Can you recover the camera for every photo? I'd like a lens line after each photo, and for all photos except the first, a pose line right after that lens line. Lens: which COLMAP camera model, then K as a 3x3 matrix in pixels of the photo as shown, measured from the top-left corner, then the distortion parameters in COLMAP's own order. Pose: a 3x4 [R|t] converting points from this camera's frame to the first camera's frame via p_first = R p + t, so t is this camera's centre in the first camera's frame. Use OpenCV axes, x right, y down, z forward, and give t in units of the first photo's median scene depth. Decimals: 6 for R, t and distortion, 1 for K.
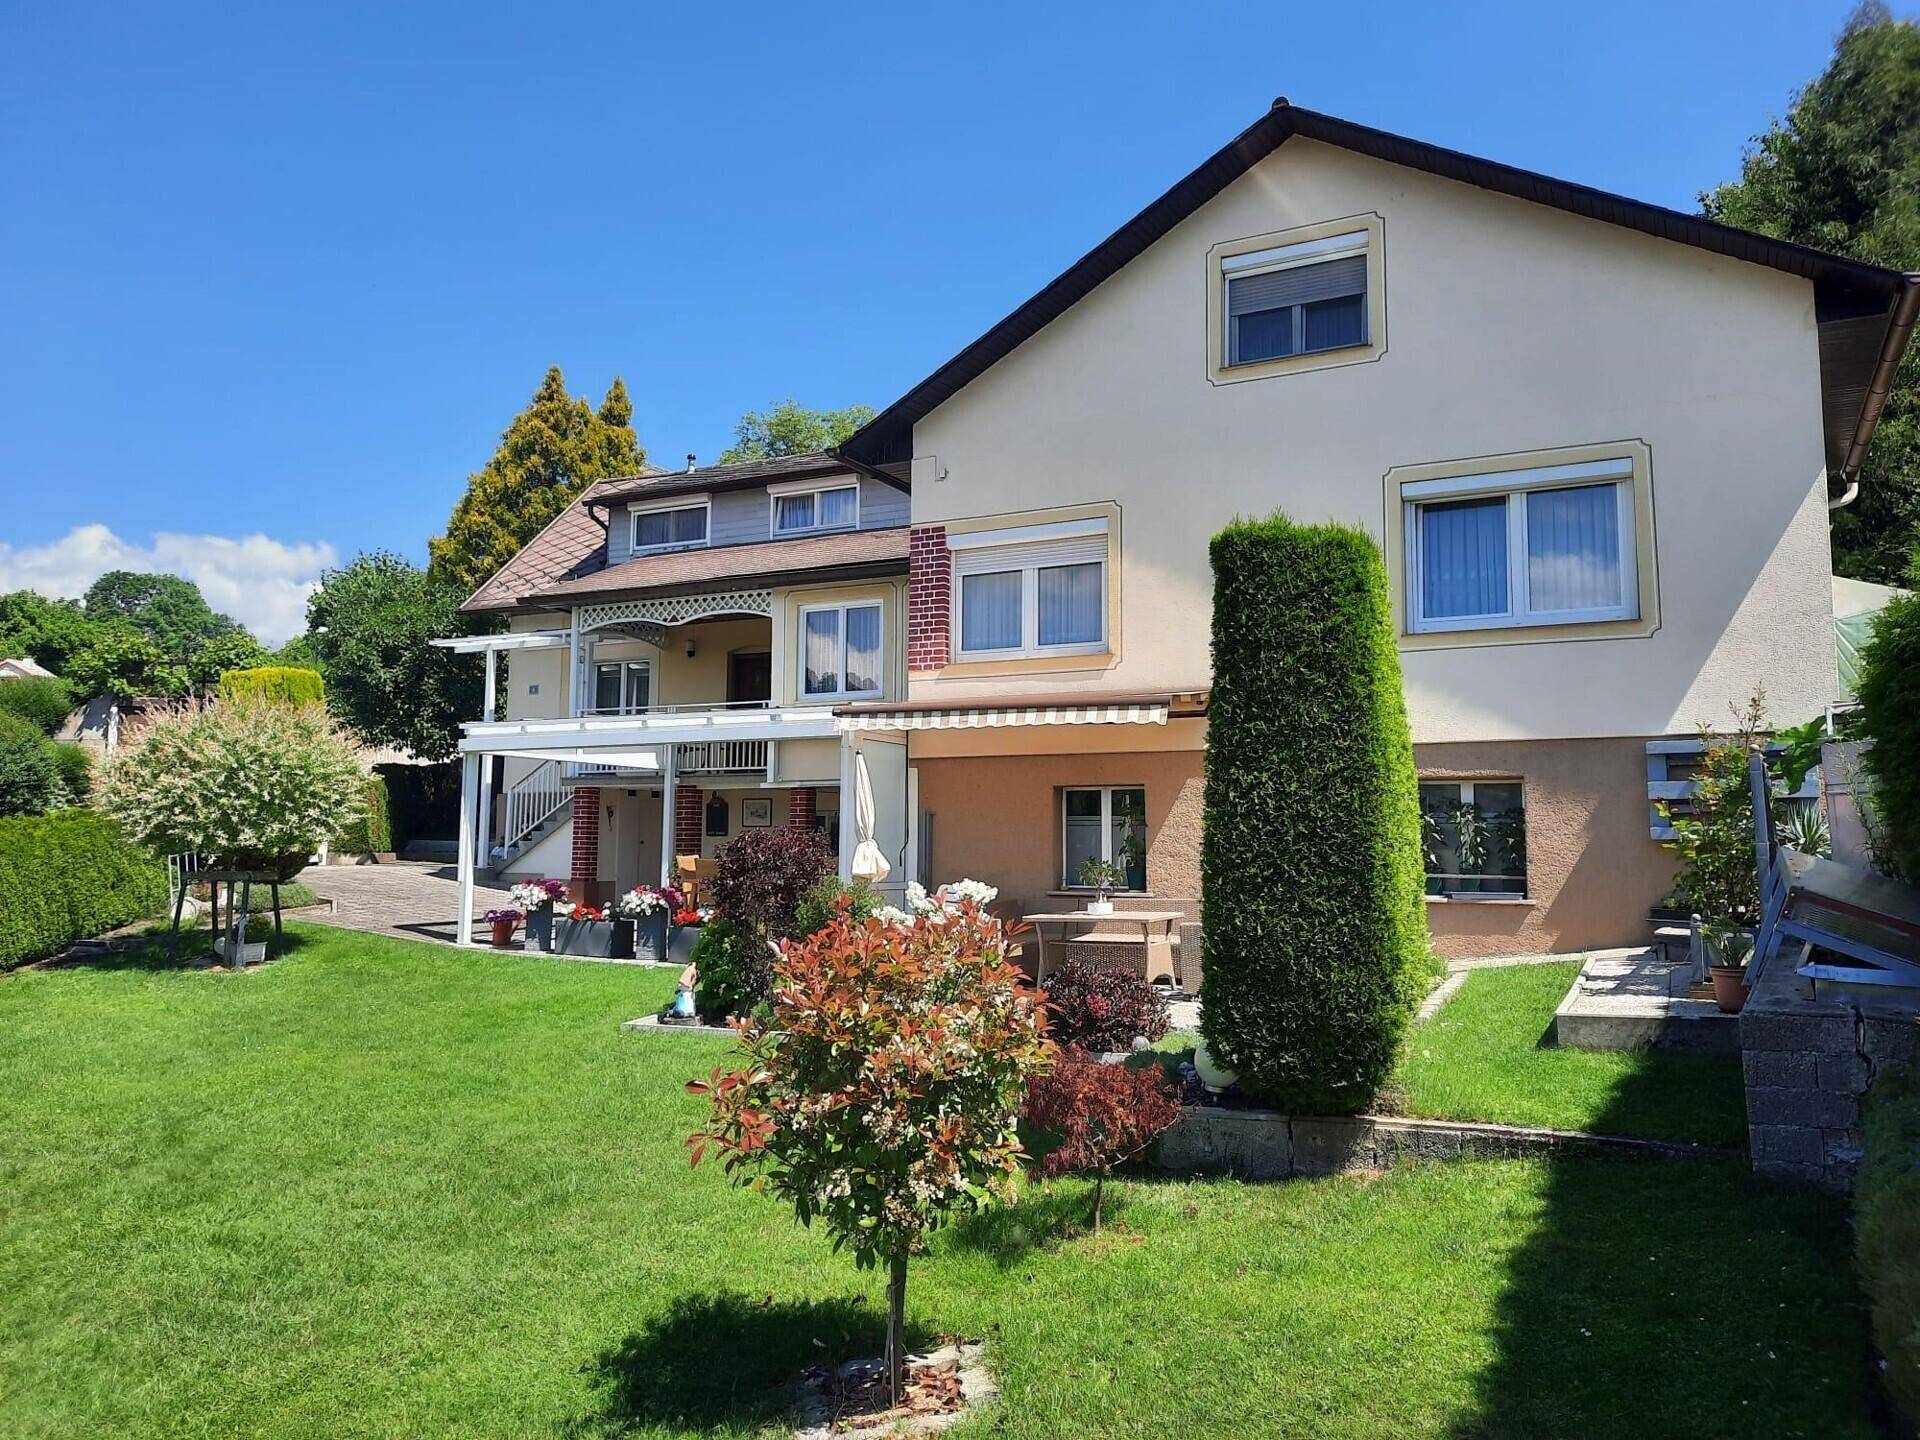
lens RADIAL K [[1394.2, 0, 980.1], [0, 1394.2, 695.2], [0, 0, 1]] dist [0.050500, -0.052766]
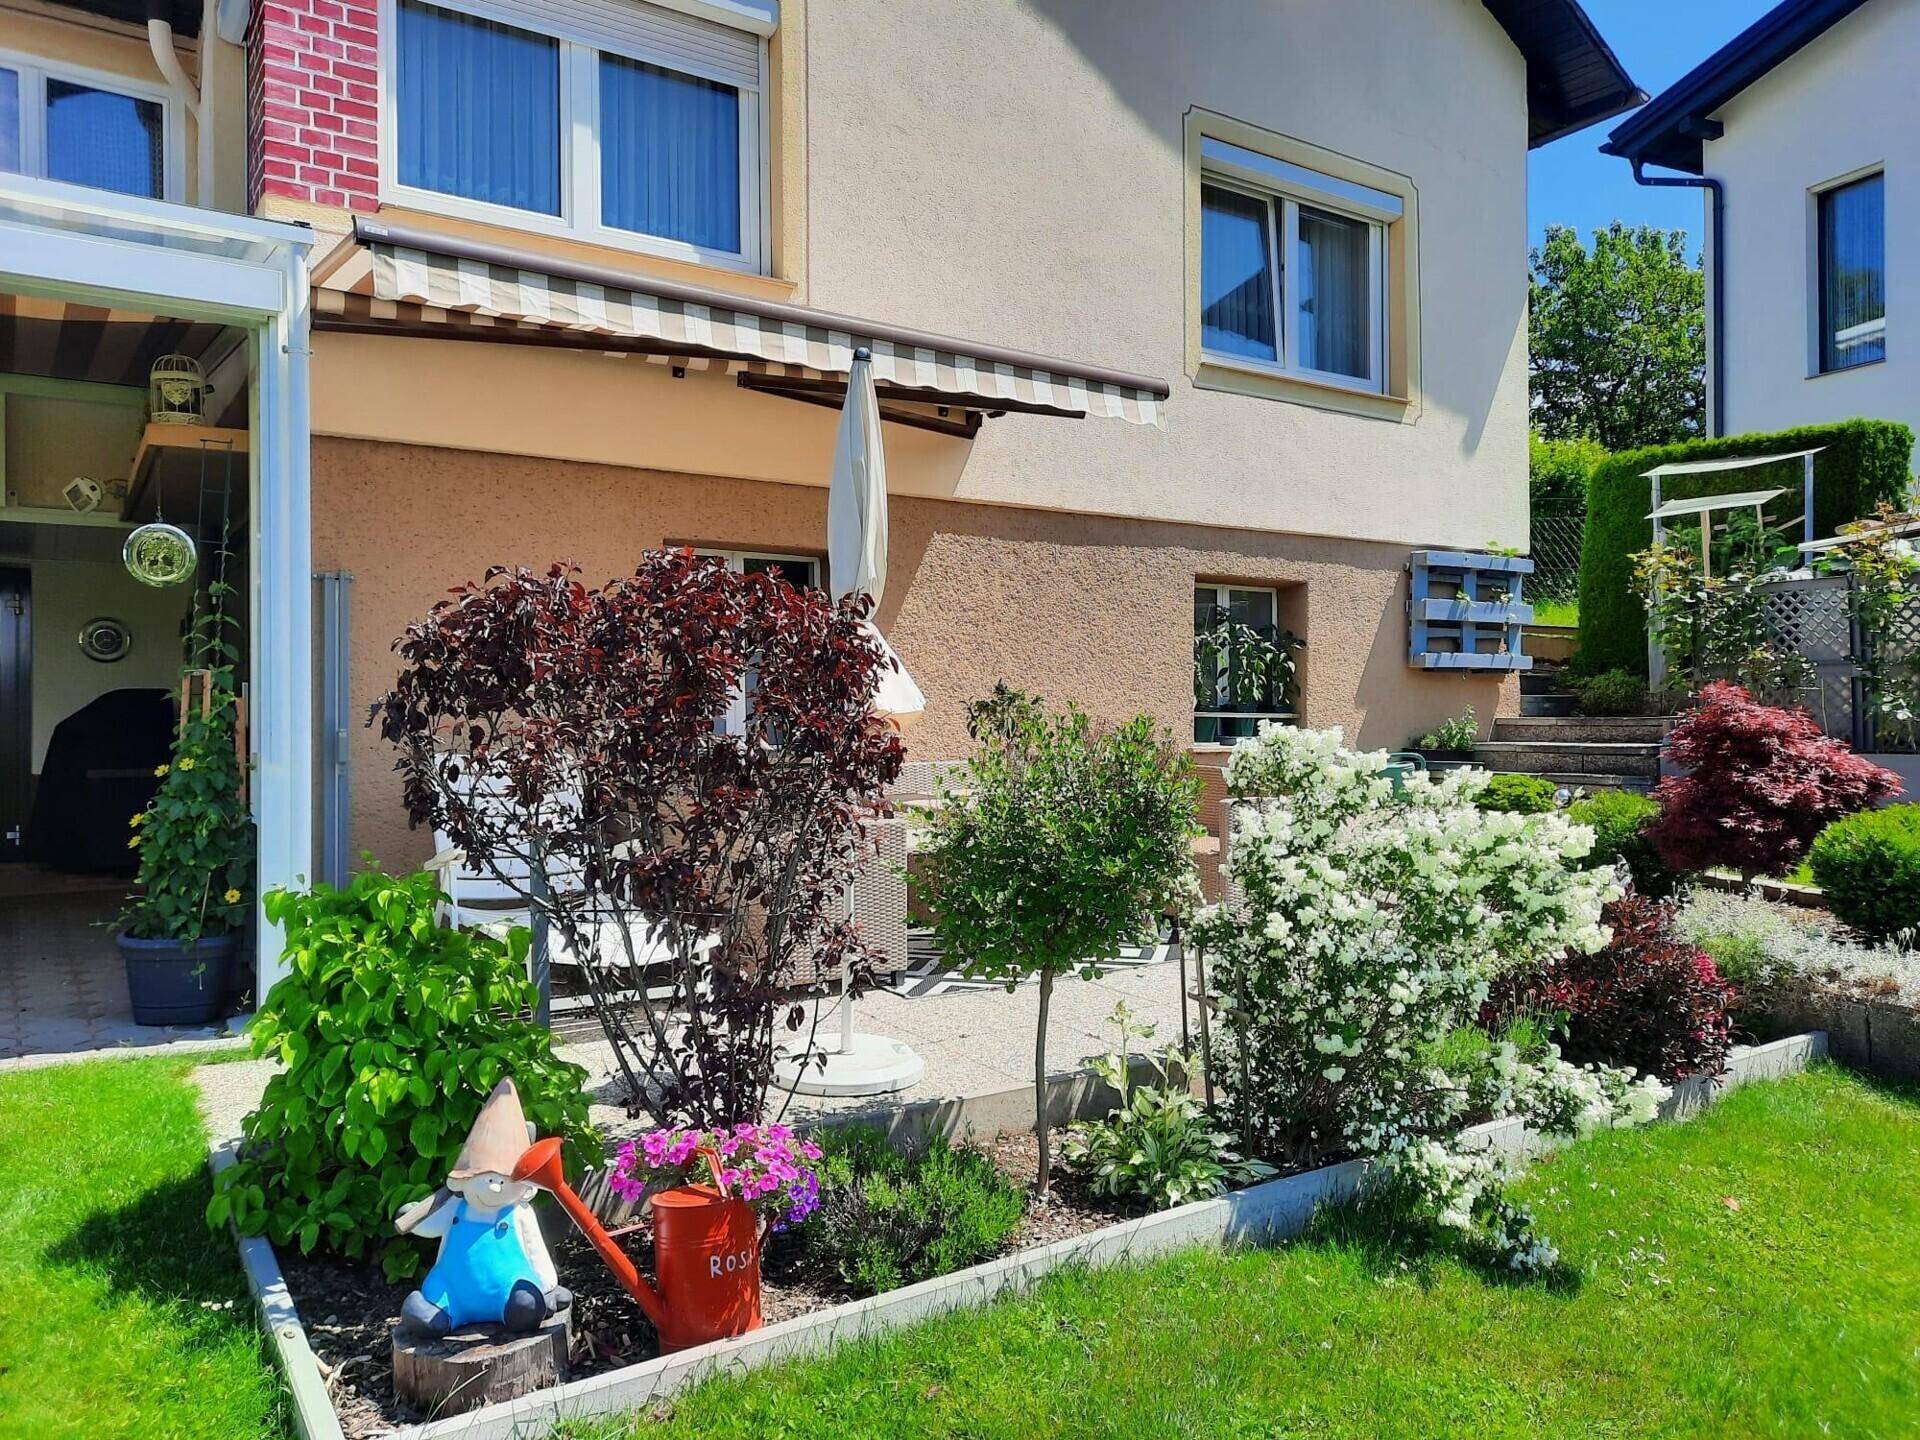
lens RADIAL K [[1394.2, 0, 969.6], [0, 1394.2, 712.3], [0, 0, 1]] dist [0.050500, -0.052766]
pose [[0.478521, -0.003091, 0.878071, -0.280781], [-0.090628, 0.994479, 0.052891, 0.080312], [-0.873387, -0.104887, 0.475599, 0.610914]]
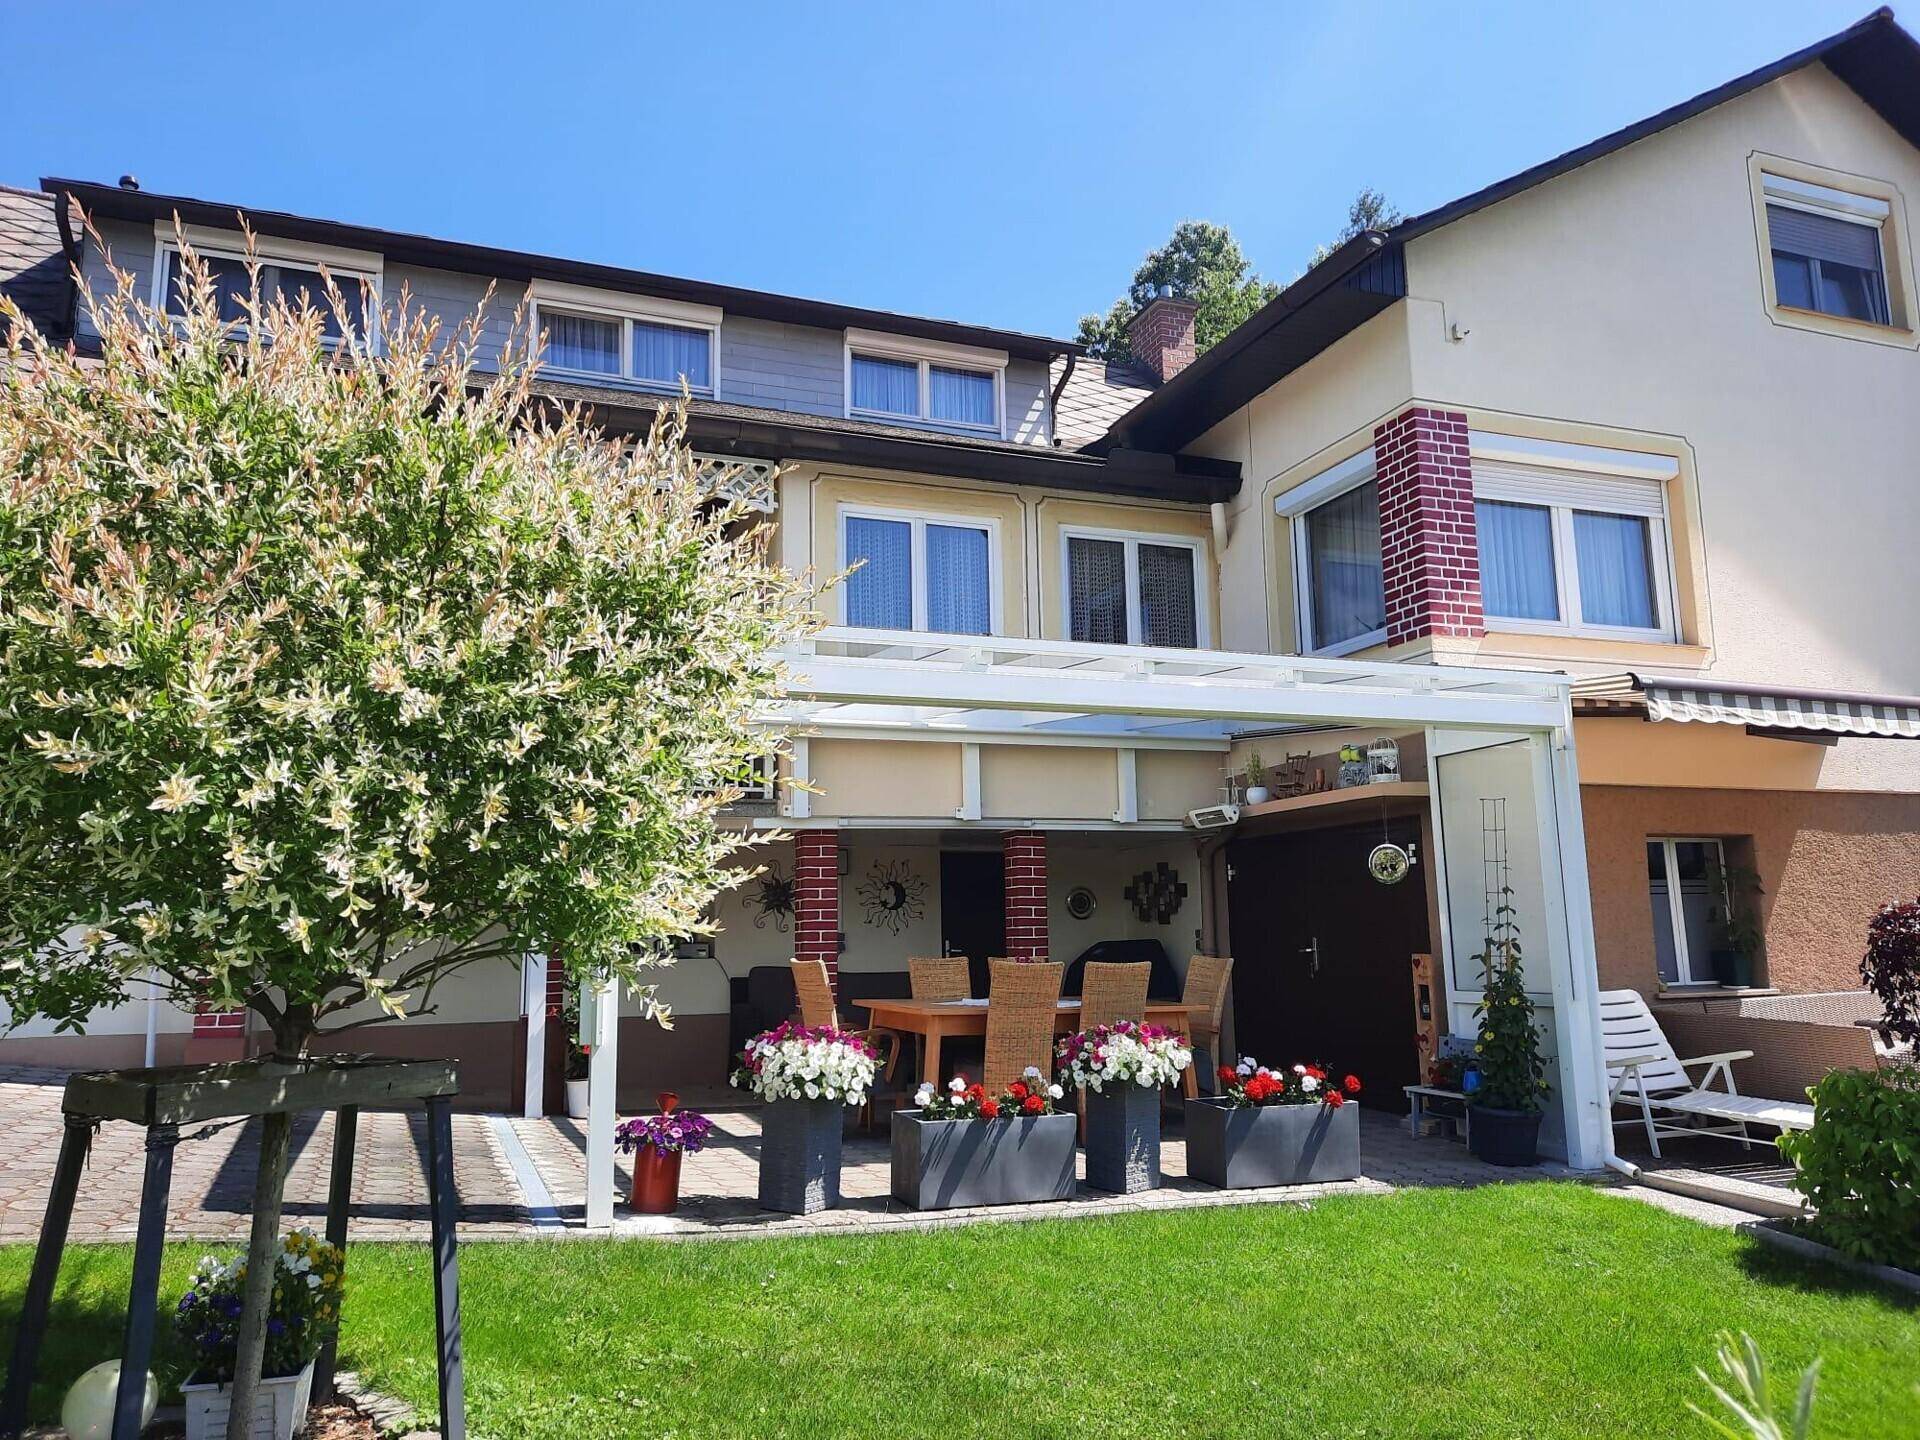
lens RADIAL K [[1394.2, 0, 973.7], [0, 1394.2, 712.0], [0, 0, 1]] dist [0.050500, -0.052766]
pose [[0.662334, 0.102583, 0.742152, -0.597793], [-0.060738, 0.994673, -0.083281, 0.074422], [-0.746743, 0.010083, 0.665037, 0.712655]]
